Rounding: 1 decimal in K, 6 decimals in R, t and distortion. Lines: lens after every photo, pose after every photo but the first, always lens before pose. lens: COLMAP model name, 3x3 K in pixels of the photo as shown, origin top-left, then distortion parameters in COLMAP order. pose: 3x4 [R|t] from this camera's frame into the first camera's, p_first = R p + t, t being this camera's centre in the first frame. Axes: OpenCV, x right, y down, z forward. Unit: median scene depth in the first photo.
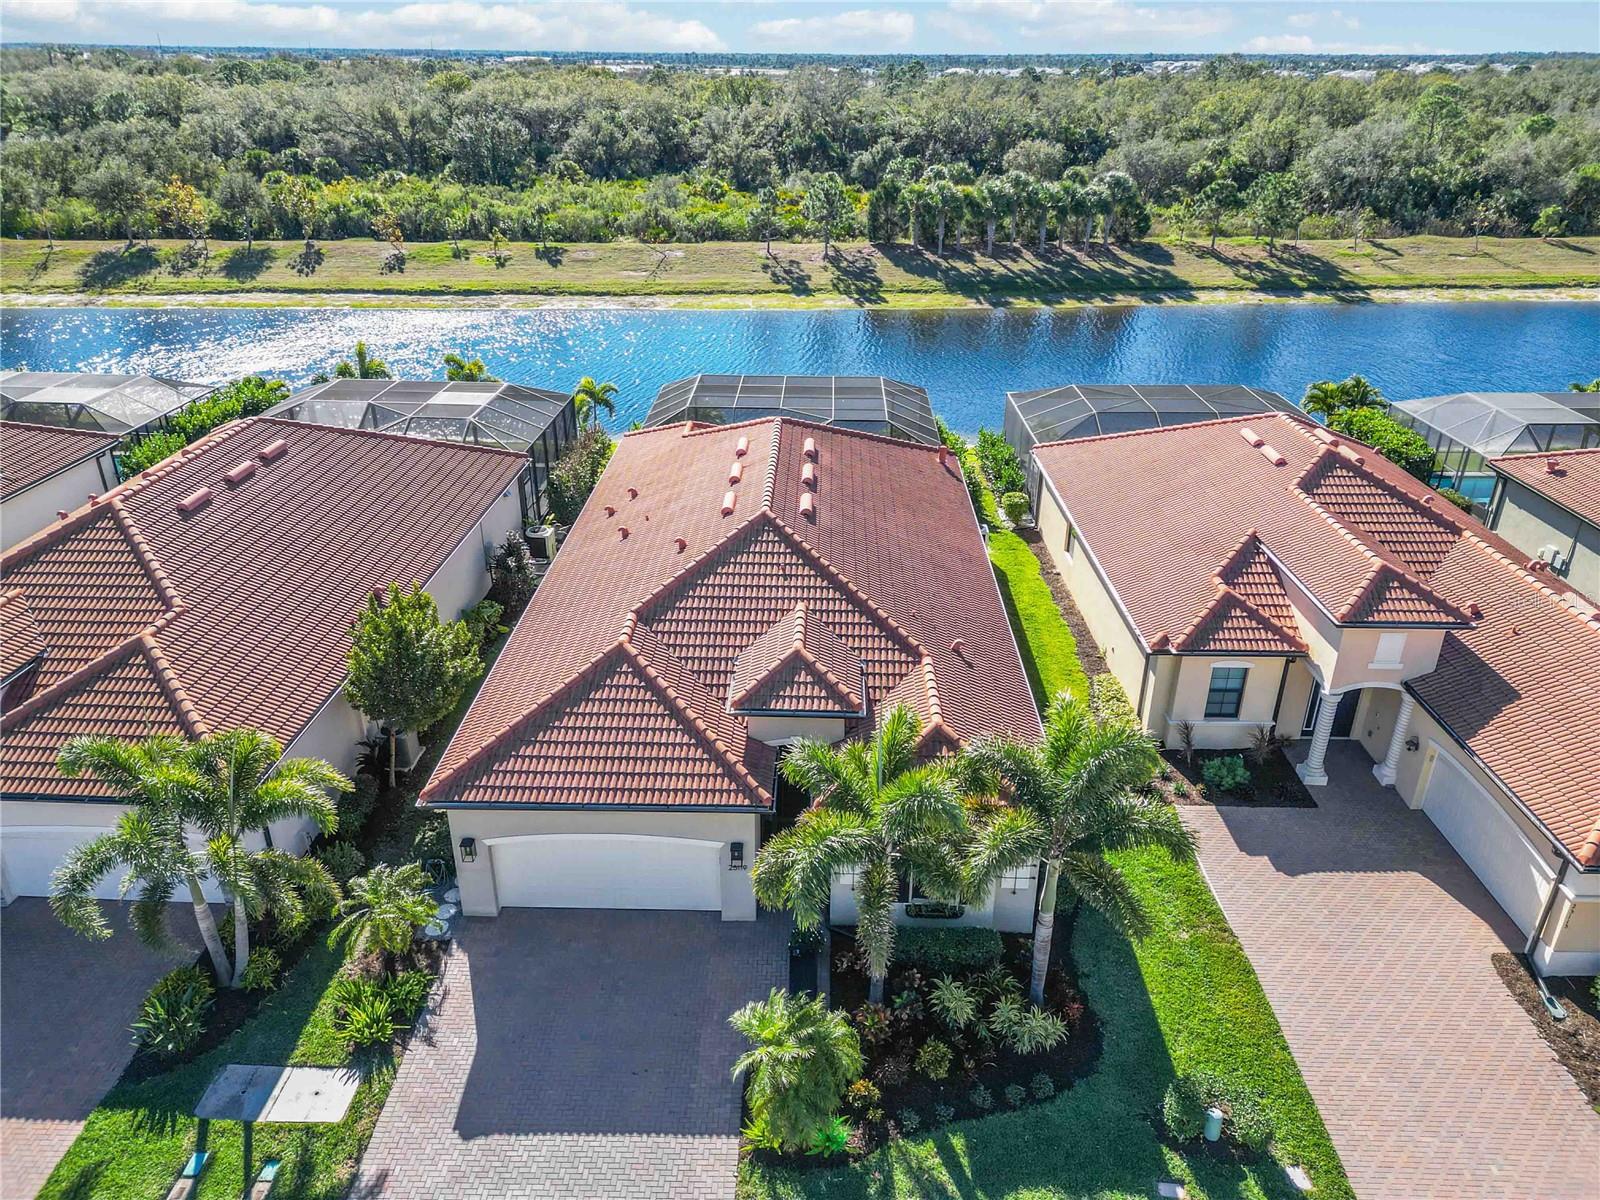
lens RADIAL K [[1114.6, 0, 800.0], [0, 1114.6, 600.0], [0, 0, 1]] dist [0.066487, -0.060070]
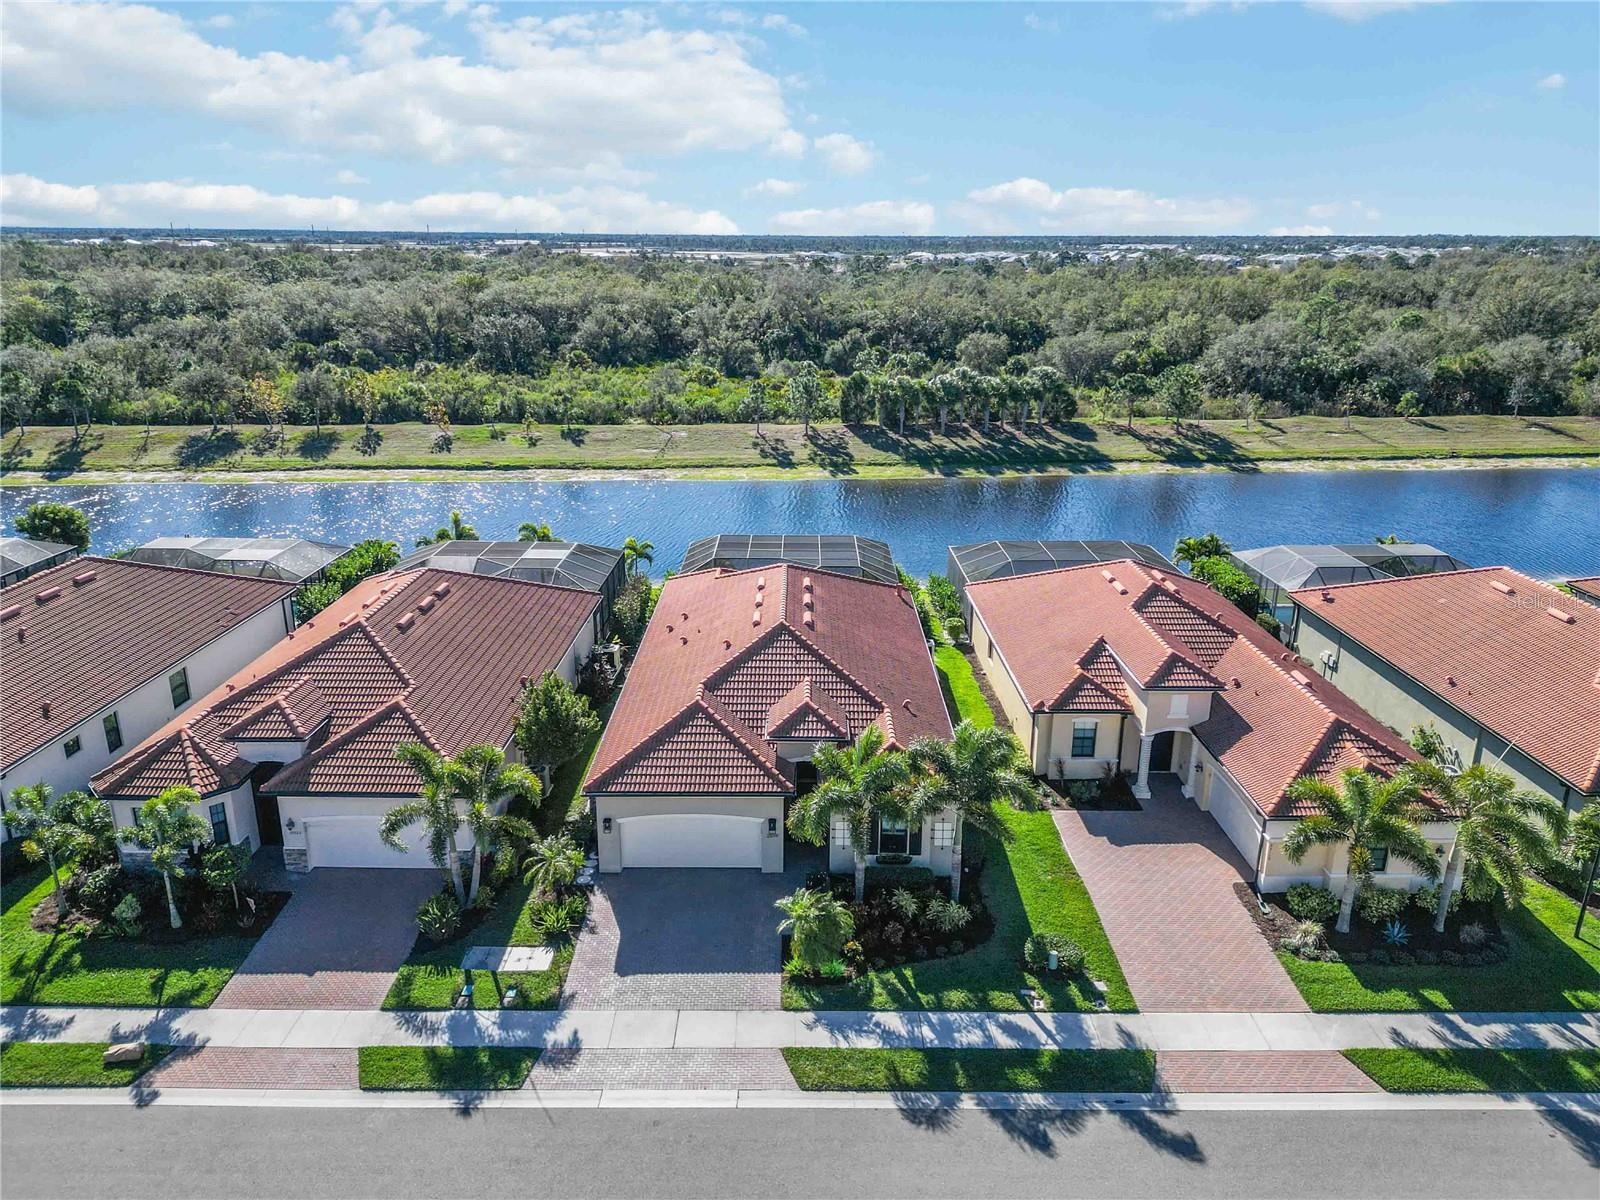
lens RADIAL K [[1114.6, 0, 800.0], [0, 1114.6, 600.0], [0, 0, 1]] dist [0.066487, -0.060070]
pose [[0.999719, -0.008164, 0.022238, -0.039341], [0.011111, 0.990676, -0.135789, 0.097516], [-0.020922, 0.135998, 0.990488, -0.524887]]
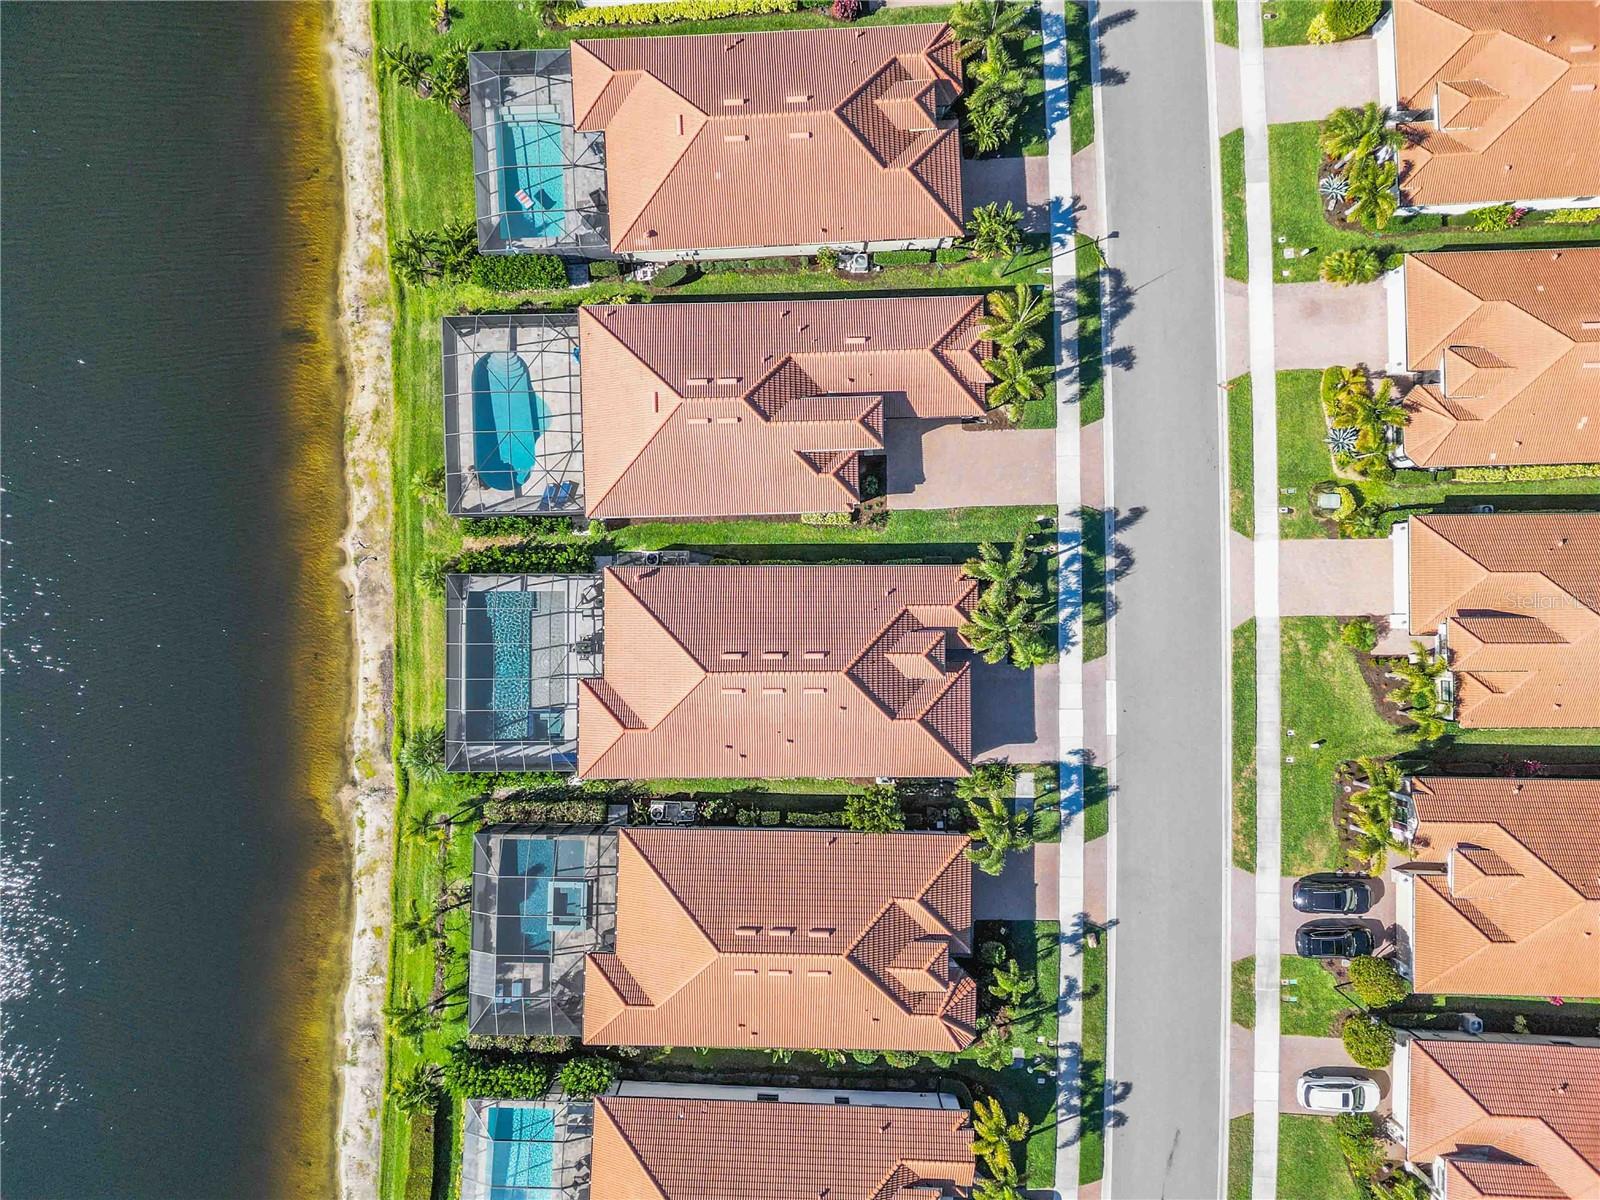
lens RADIAL K [[1113.0, 0, 800.0], [0, 1113.0, 600.0], [0, 0, 1]] dist [0.145531, -0.334398]
pose [[-0.029742, -0.999515, 0.009183, 0.099256], [0.435265, -0.004680, 0.900290, -2.139109], [-0.899811, 0.030773, 0.435193, 0.058300]]
